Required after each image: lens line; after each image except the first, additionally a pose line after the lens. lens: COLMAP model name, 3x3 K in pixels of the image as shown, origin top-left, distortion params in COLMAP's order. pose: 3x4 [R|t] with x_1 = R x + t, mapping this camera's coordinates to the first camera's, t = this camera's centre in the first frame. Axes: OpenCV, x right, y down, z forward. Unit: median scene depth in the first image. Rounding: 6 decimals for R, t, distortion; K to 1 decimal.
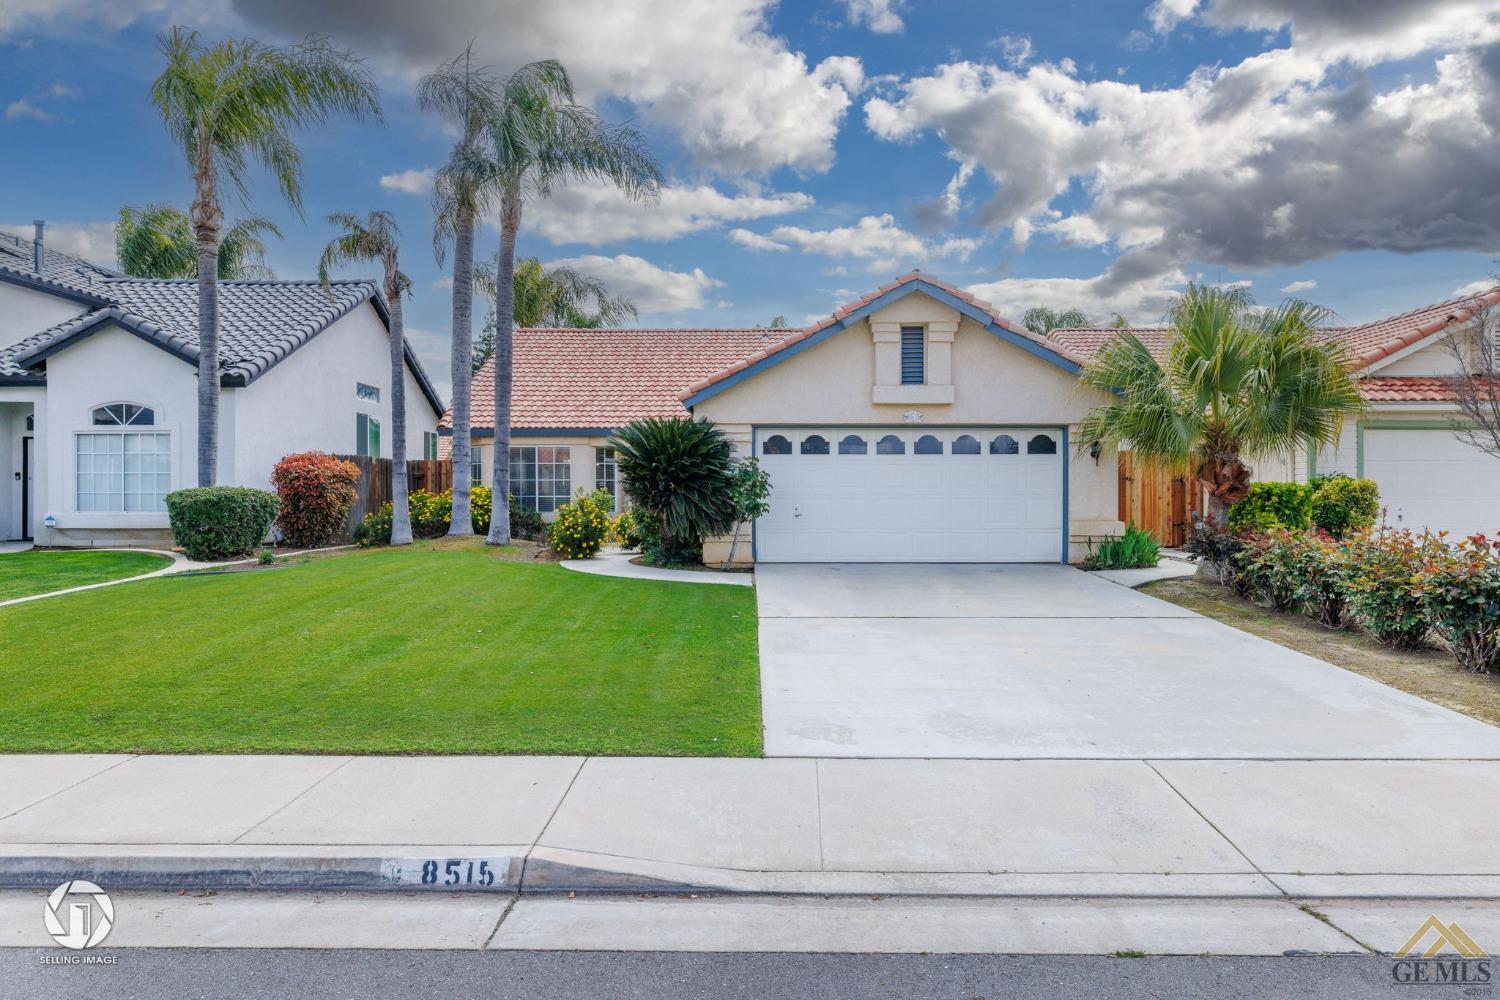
lens RADIAL K [[956.0, 0, 750.0], [0, 956.0, 500.0], [0, 0, 1]] dist [-0.004582, 0.000517]
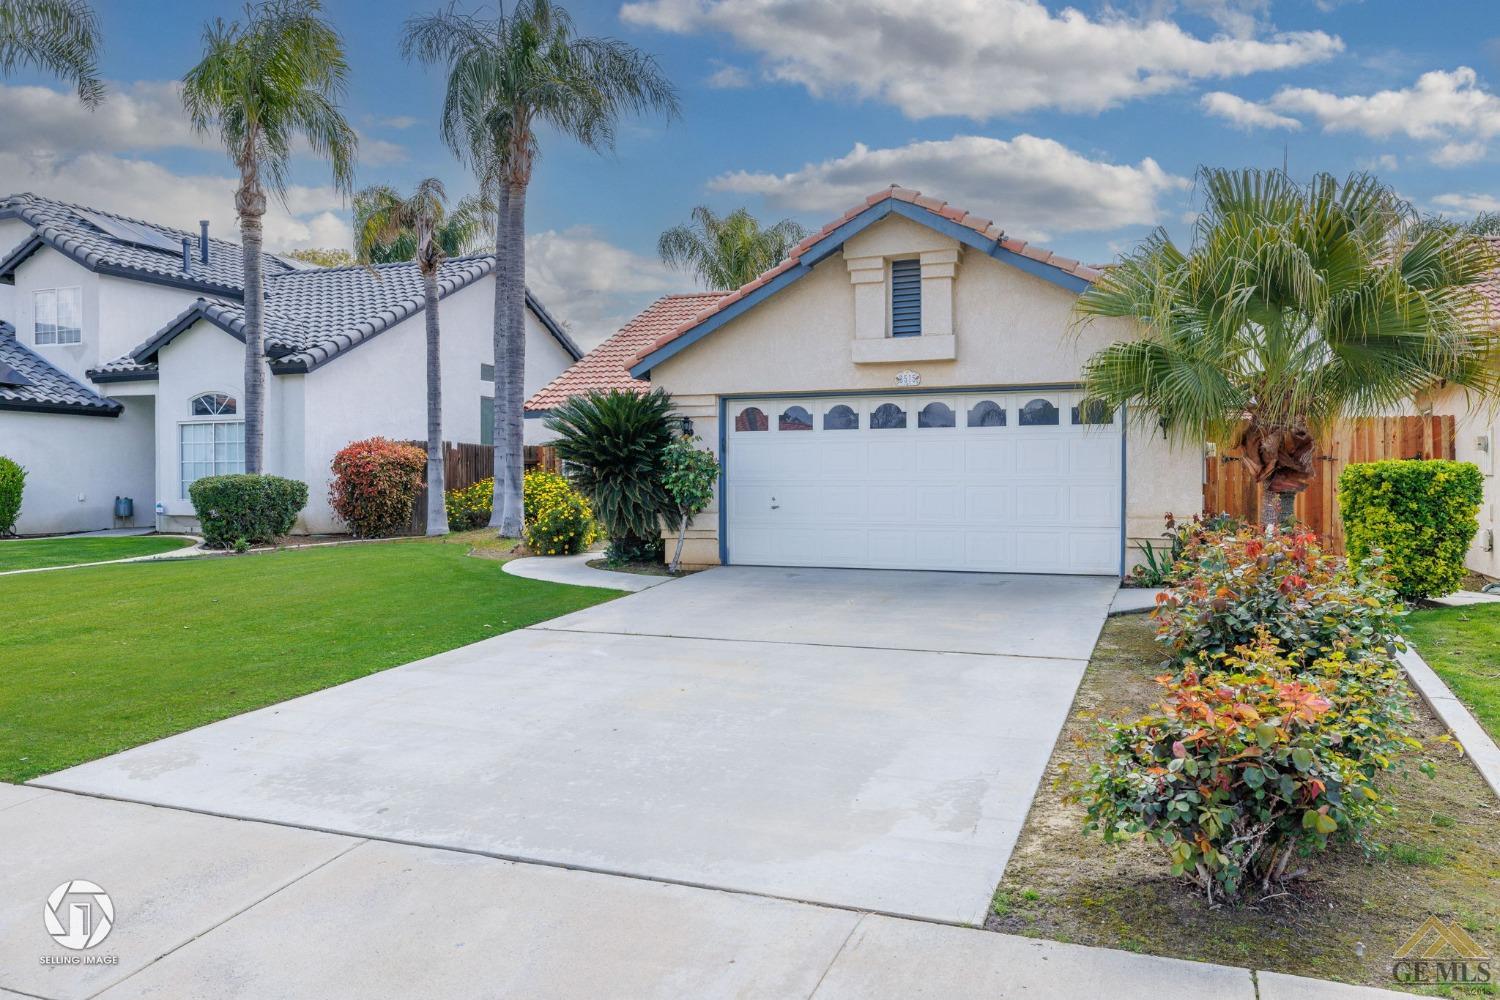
lens RADIAL K [[1120.9, 0, 750.0], [0, 1120.9, 500.0], [0, 0, 1]] dist [-0.004108, -0.002738]
pose [[0.928096, 0.004523, -0.372313, 0.372621], [-0.001584, 0.999965, 0.008198, 0.002315], [0.372337, -0.007019, 0.928071, 0.118555]]
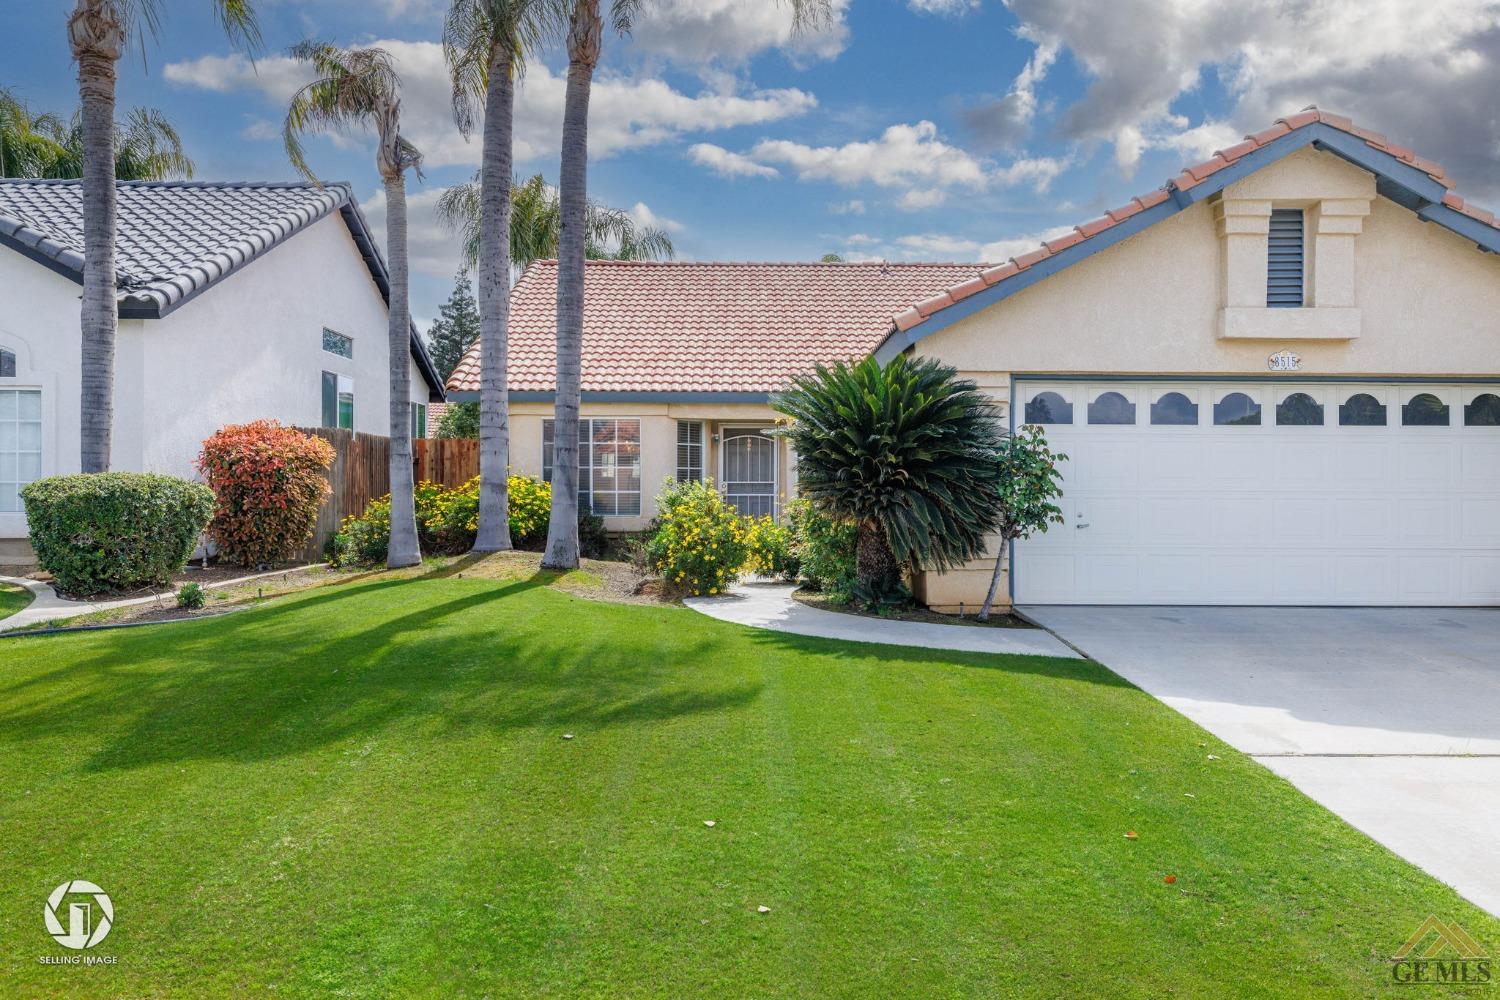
lens RADIAL K [[1078.3, 0, 750.0], [0, 1078.3, 500.0], [0, 0, 1]] dist [-0.004502, 0.002075]
pose [[0.999956, 0.005211, 0.007822, -0.160244], [-0.005239, 0.999980, 0.003597, -0.001580], [-0.007803, -0.003638, 0.999963, 0.319839]]
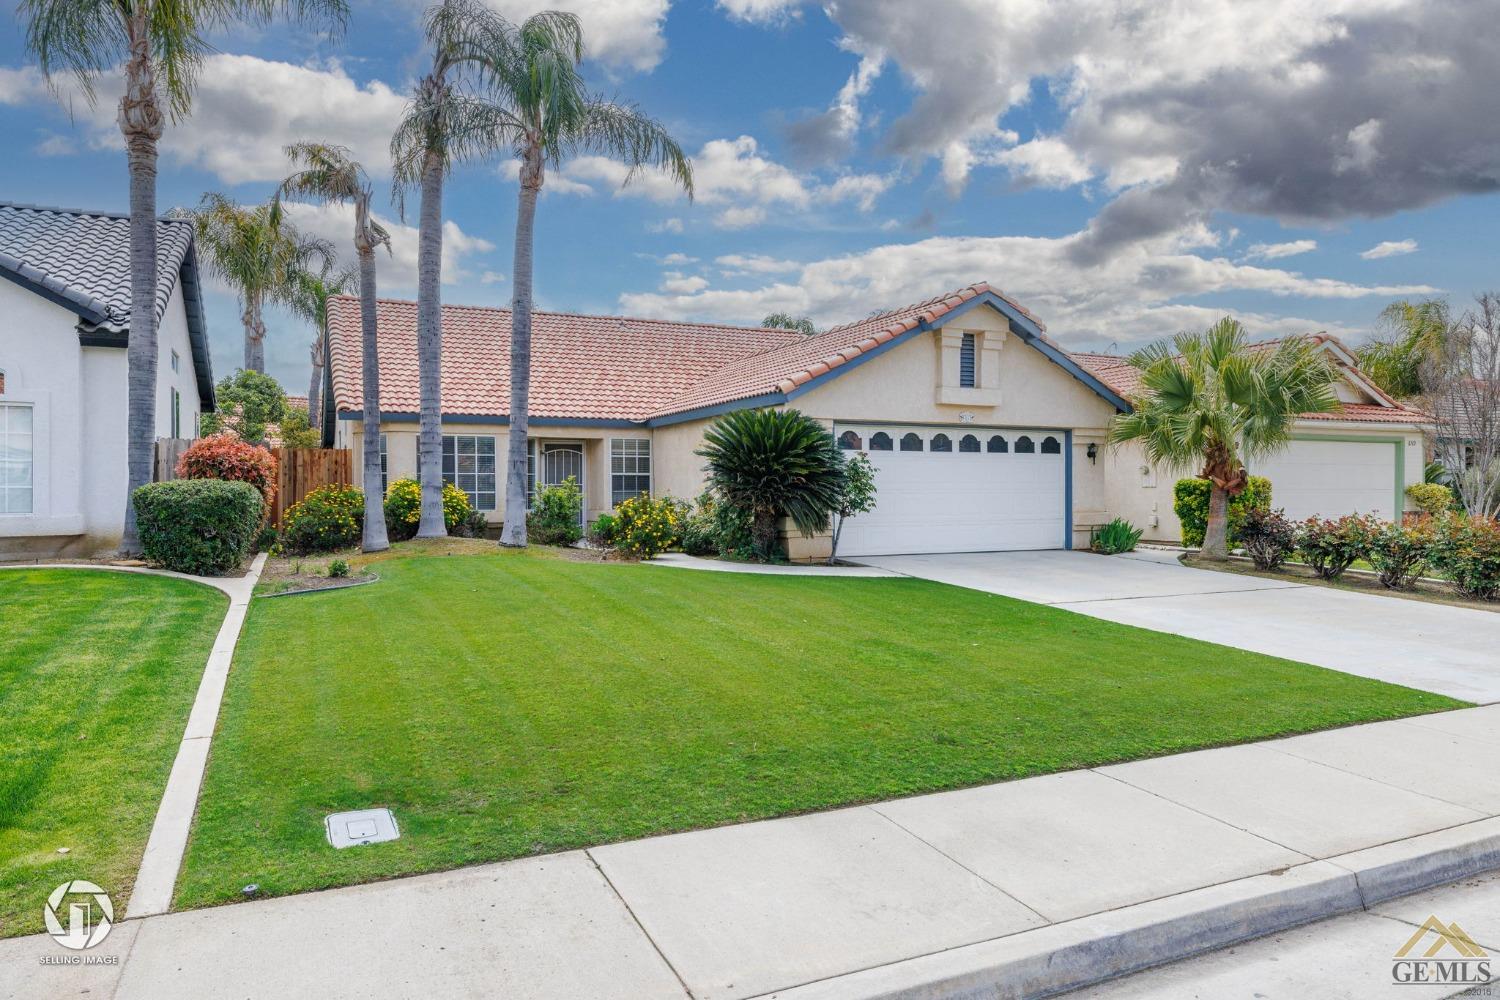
lens RADIAL K [[956.0, 0, 750.0], [0, 956.0, 500.0], [0, 0, 1]] dist [-0.004582, 0.000517]
pose [[0.904319, -0.004778, 0.426830, -0.491635], [0.003577, 0.999987, 0.003617, 0.001534], [-0.426842, -0.001744, 0.904325, 0.123527]]
